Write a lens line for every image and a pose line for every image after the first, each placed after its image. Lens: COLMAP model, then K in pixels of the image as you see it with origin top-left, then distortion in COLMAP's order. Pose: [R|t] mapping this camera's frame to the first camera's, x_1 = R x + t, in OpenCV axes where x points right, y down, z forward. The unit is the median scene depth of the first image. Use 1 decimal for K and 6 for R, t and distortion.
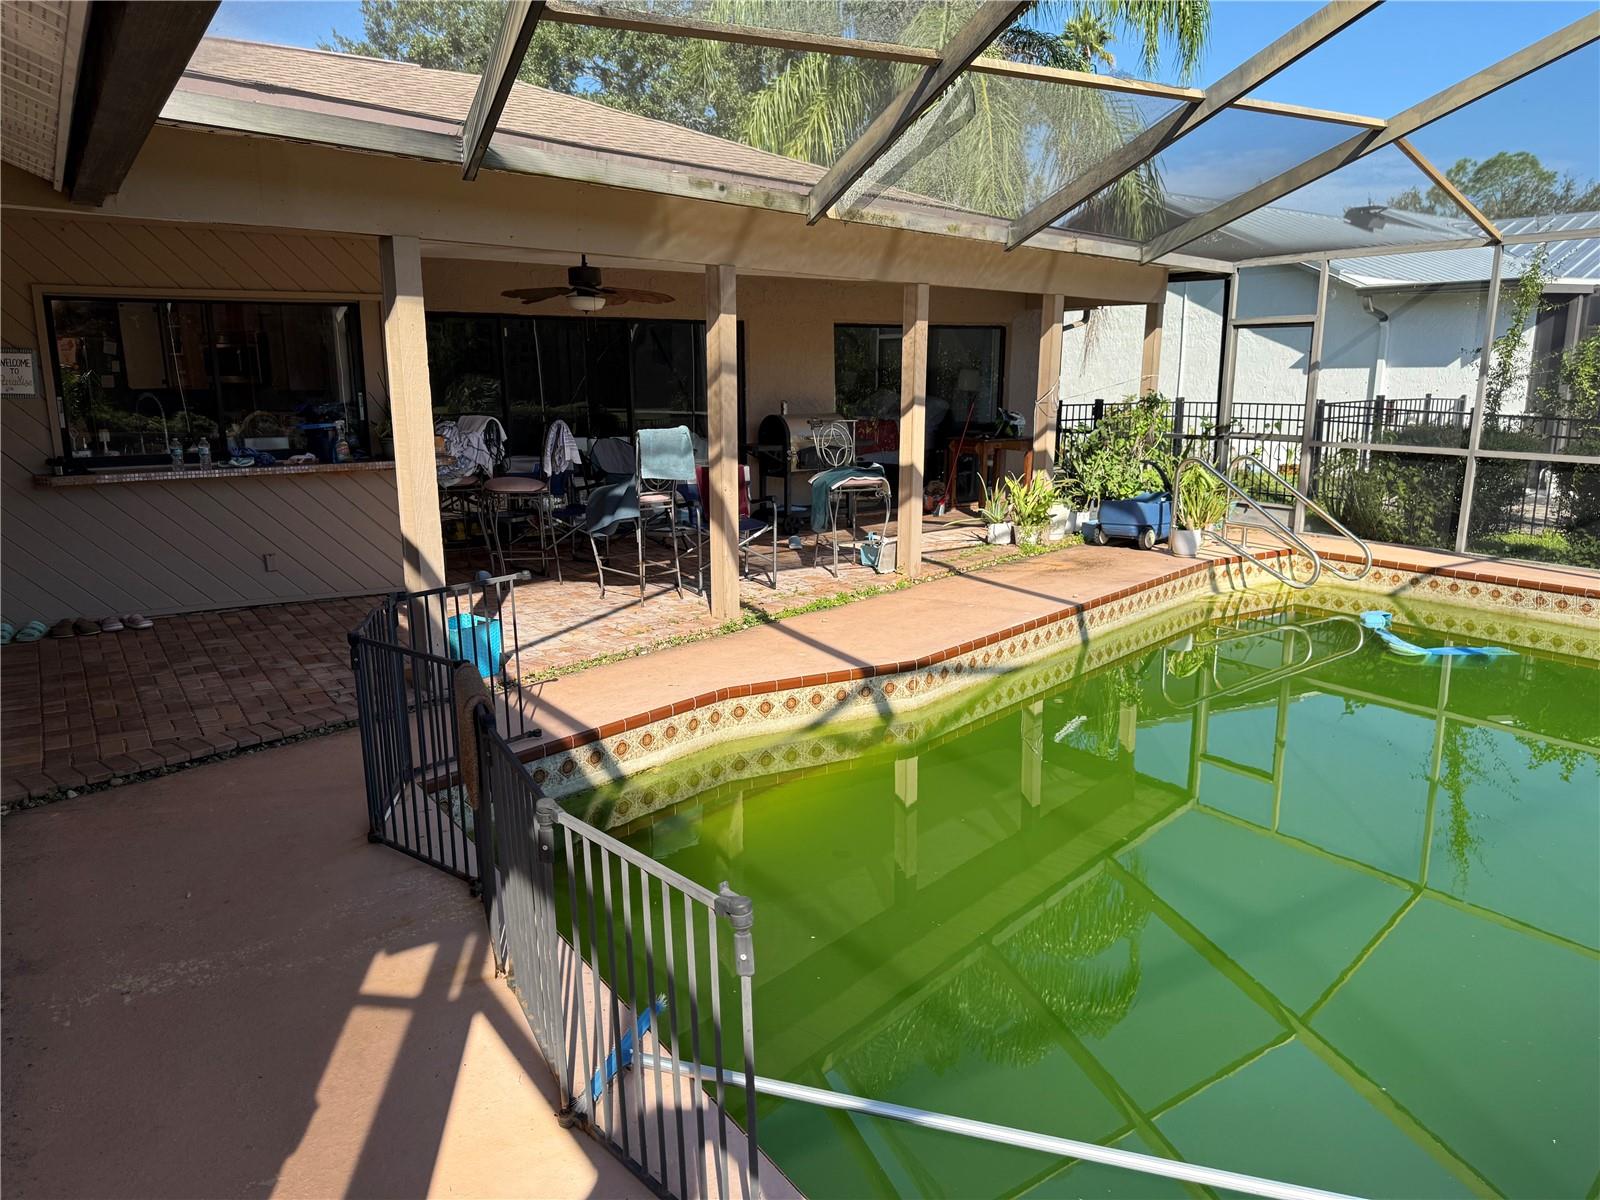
lens RADIAL K [[1133.3, 0, 803.4], [0, 1133.3, 601.2], [0, 0, 1]] dist [0.039194, -0.047536]
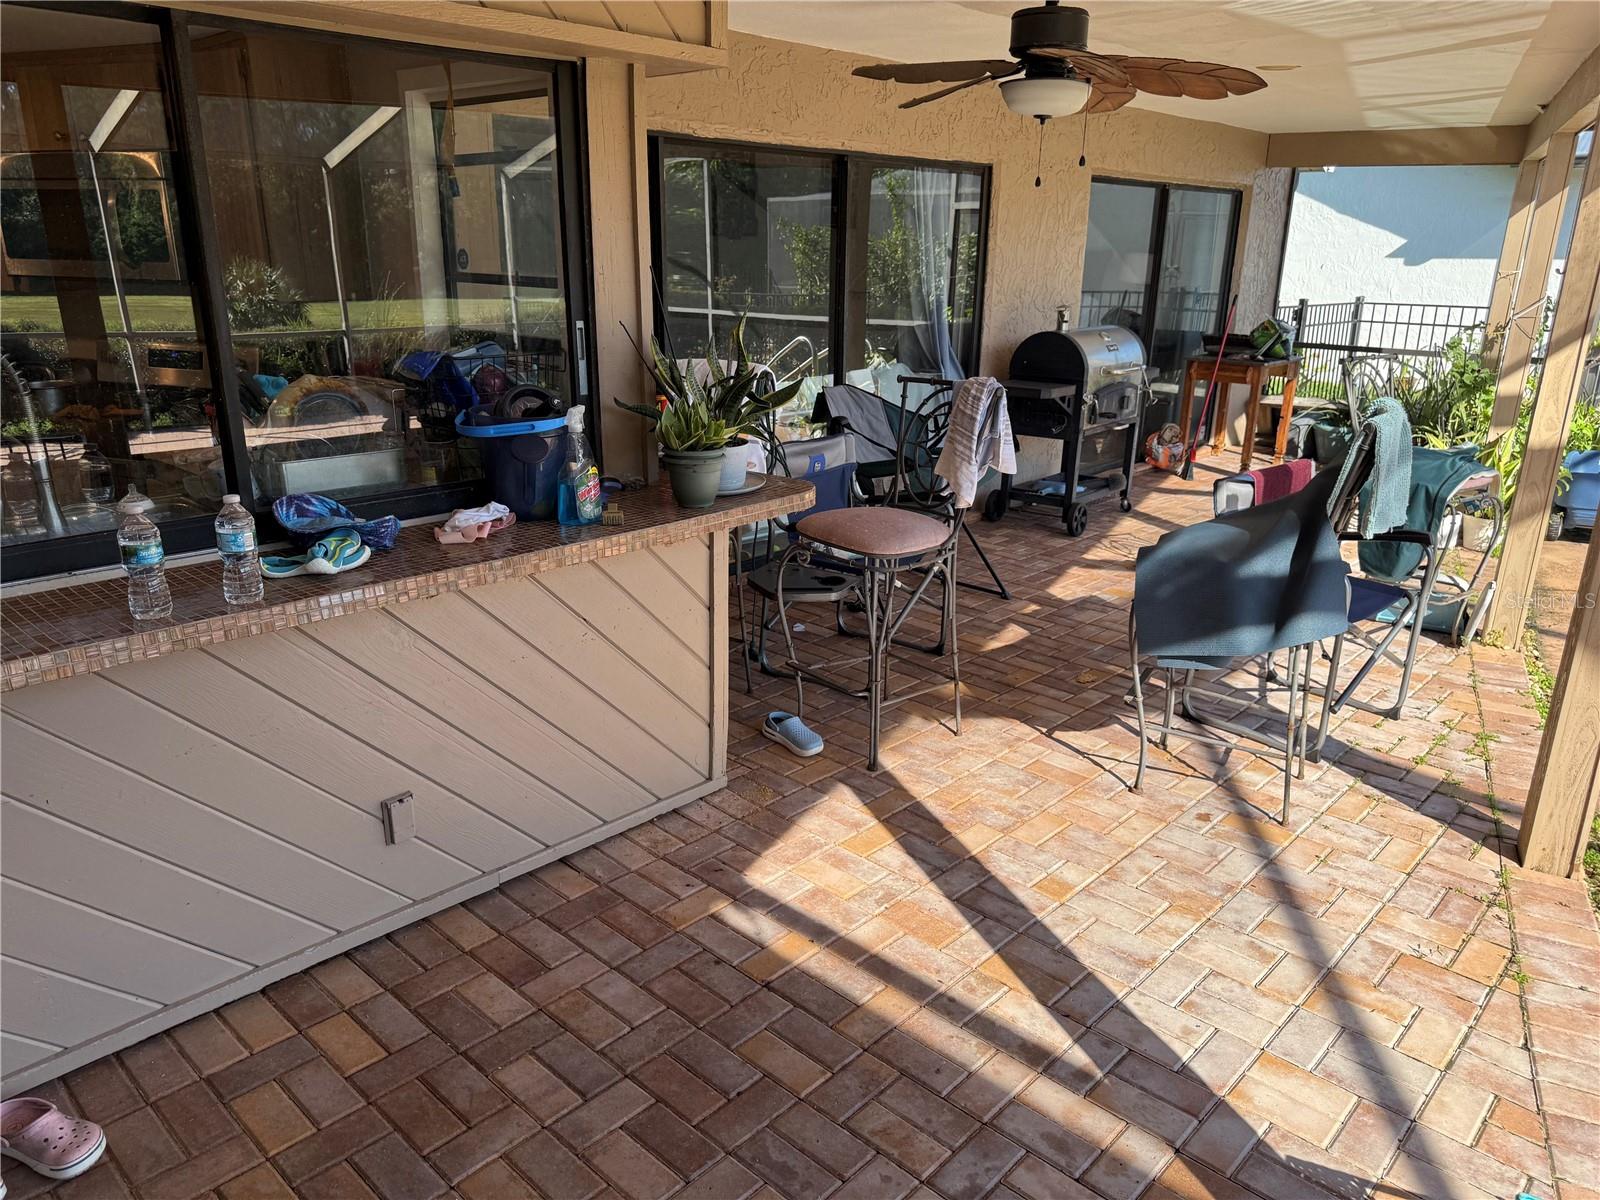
lens RADIAL K [[1133.3, 0, 763.0], [0, 1133.3, 610.5], [0, 0, 1]] dist [0.039194, -0.047536]
pose [[0.979476, -0.056246, 0.193556, -0.374331], [0.036586, 0.993937, 0.103687, -0.116013], [-0.198215, -0.094477, 0.975595, 0.566450]]
